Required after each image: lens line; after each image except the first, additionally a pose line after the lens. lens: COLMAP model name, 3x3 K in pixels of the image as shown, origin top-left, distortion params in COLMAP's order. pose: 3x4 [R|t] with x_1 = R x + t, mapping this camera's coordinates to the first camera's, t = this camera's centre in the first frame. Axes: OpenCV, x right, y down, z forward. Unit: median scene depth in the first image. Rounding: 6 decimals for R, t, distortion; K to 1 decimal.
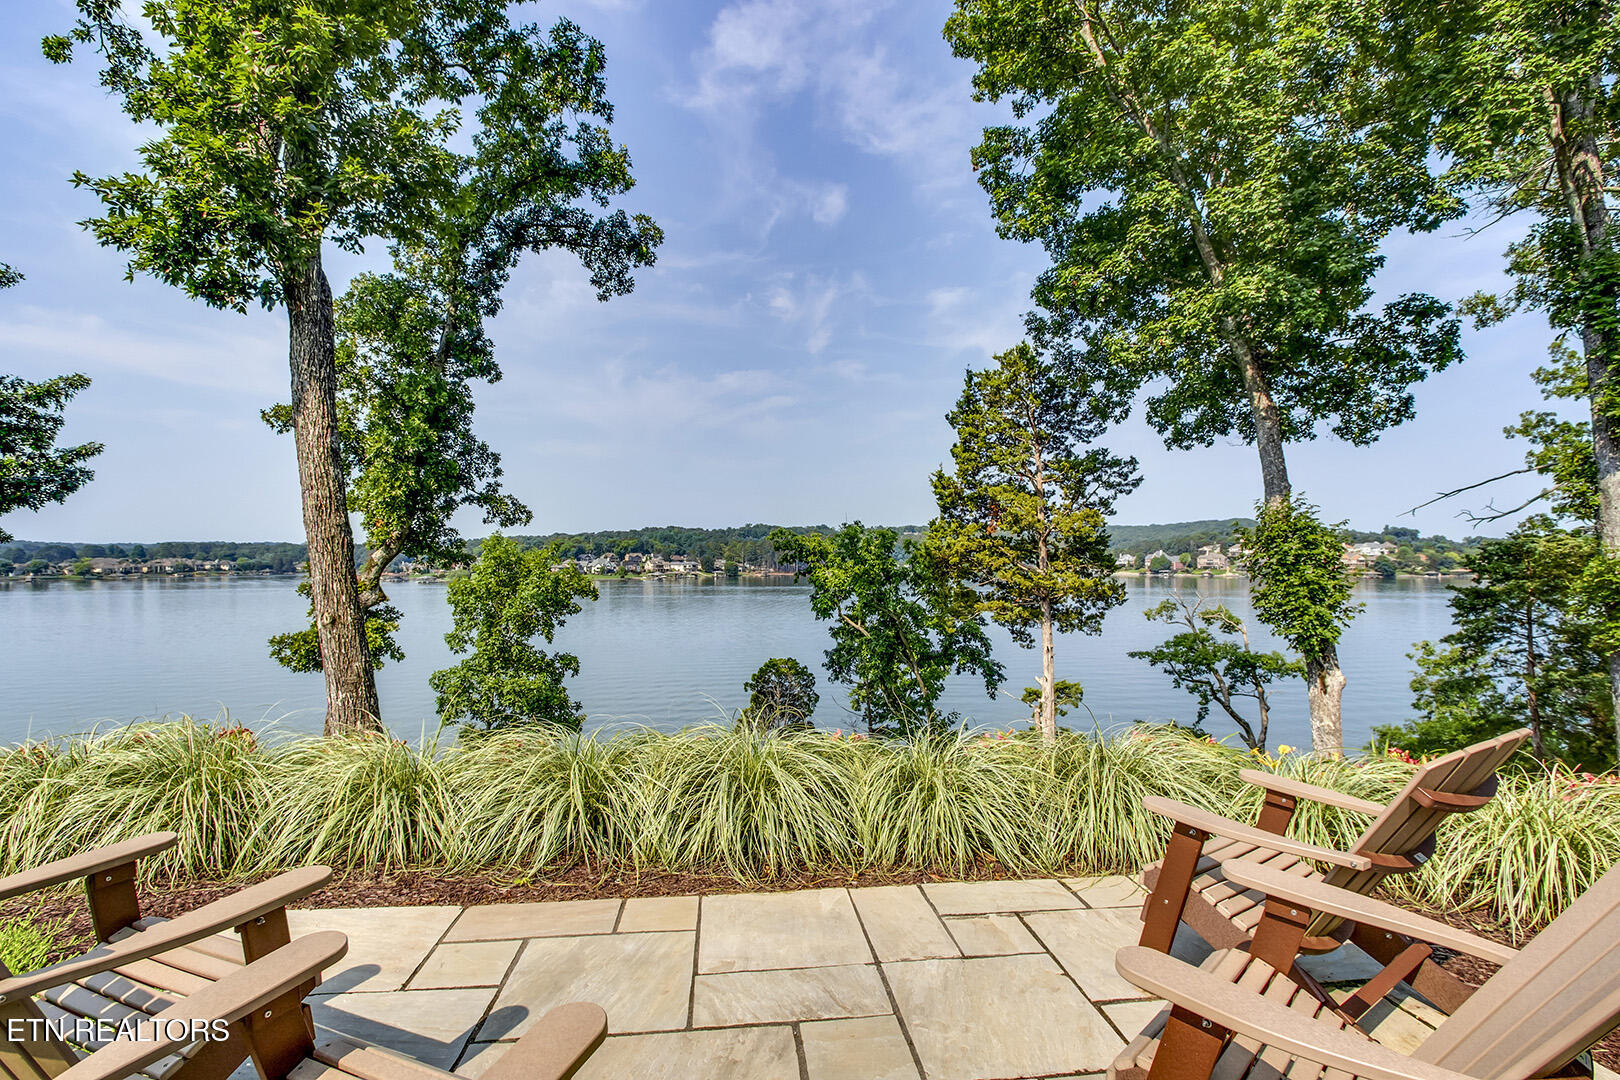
lens RADIAL K [[753.0, 0, 813.6], [0, 753.0, 551.8], [0, 0, 1]] dist [-0.024309, 0.004611]
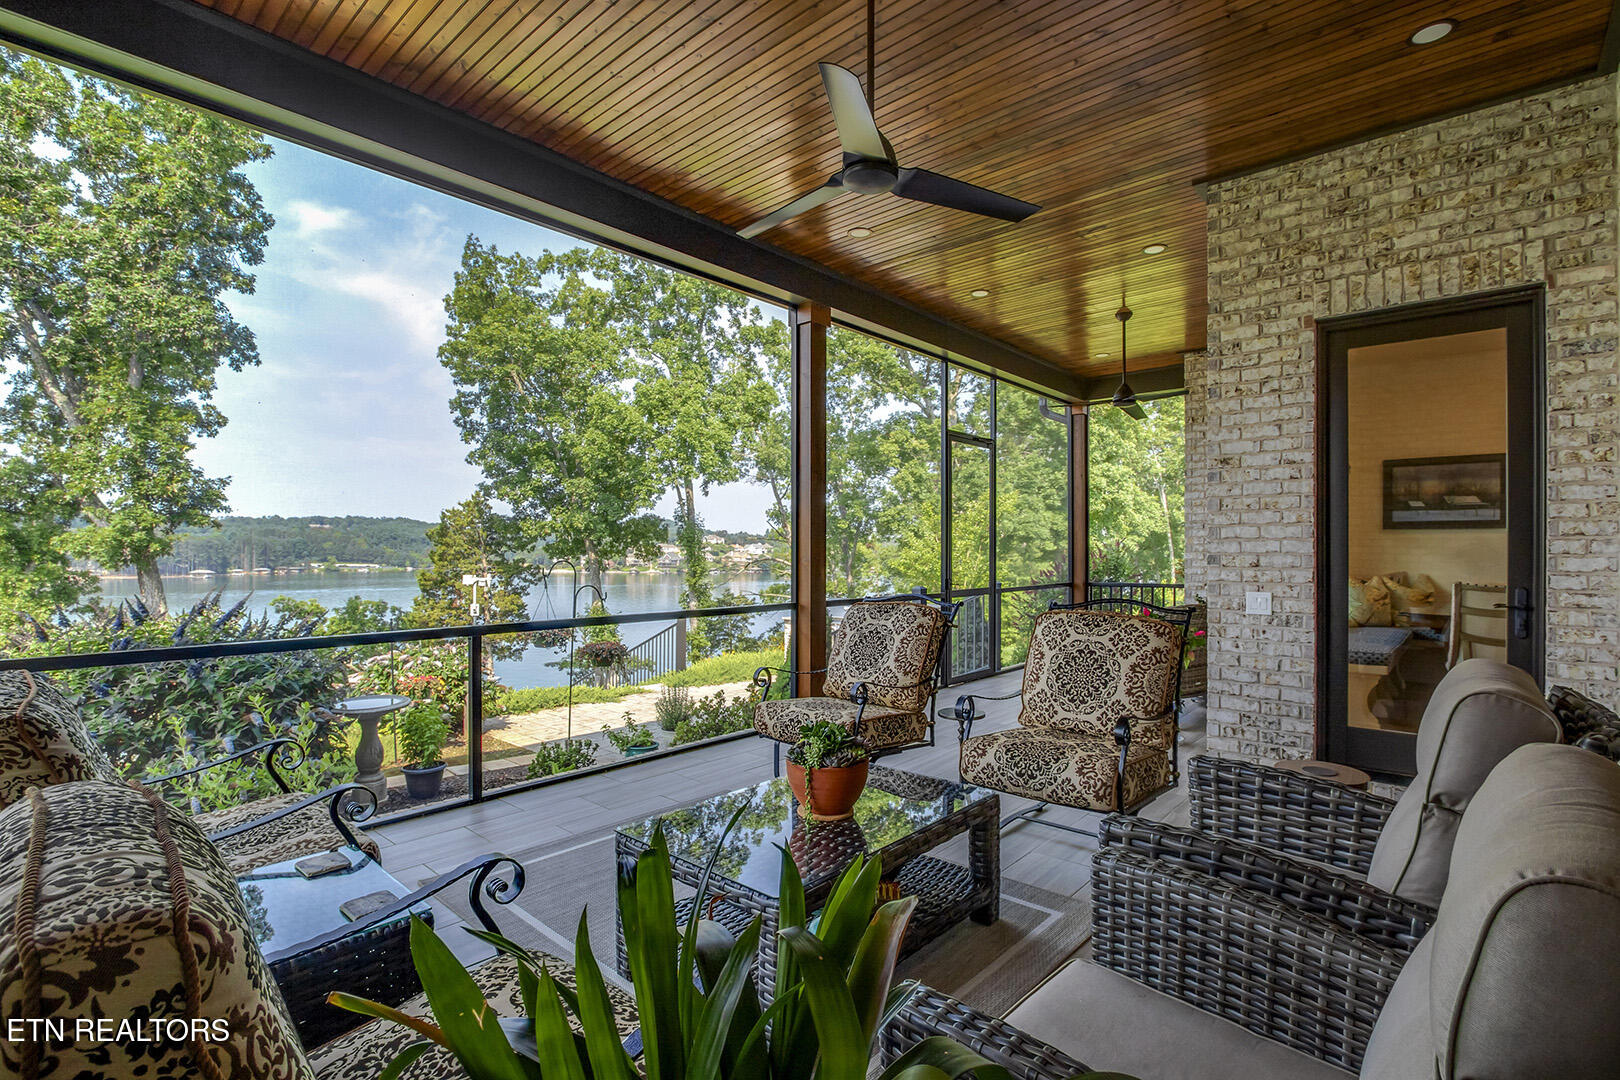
lens RADIAL K [[753.0, 0, 809.6], [0, 753.0, 552.2], [0, 0, 1]] dist [-0.024309, 0.004611]
pose [[0.757979, 0.002597, 0.652273, -0.202746], [-0.006347, 0.999974, 0.003395, -0.123811], [-0.652248, -0.006713, 0.757976, -0.619384]]
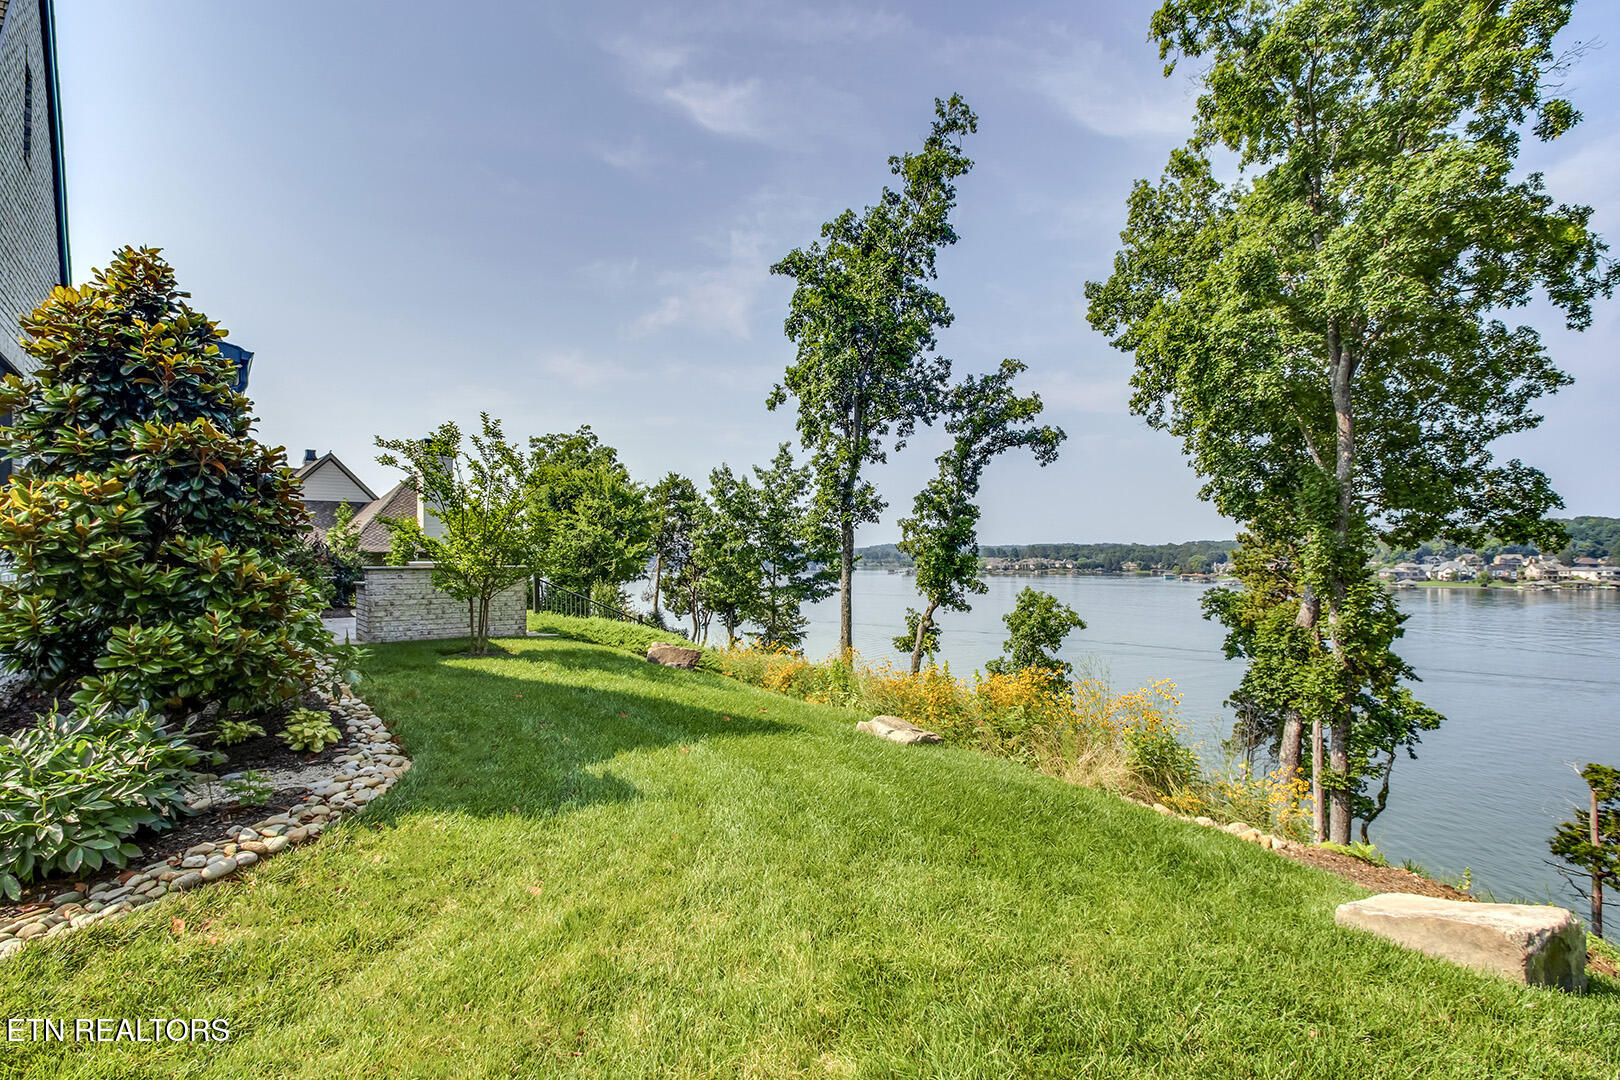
lens RADIAL K [[753.0, 0, 815.1], [0, 753.0, 536.7], [0, 0, 1]] dist [-0.024309, 0.004611]
pose [[0.538708, -0.018498, -0.842289, 0.736247], [0.001753, 0.999781, -0.020836, -0.098394], [0.842491, 0.009748, 0.538623, -0.343682]]
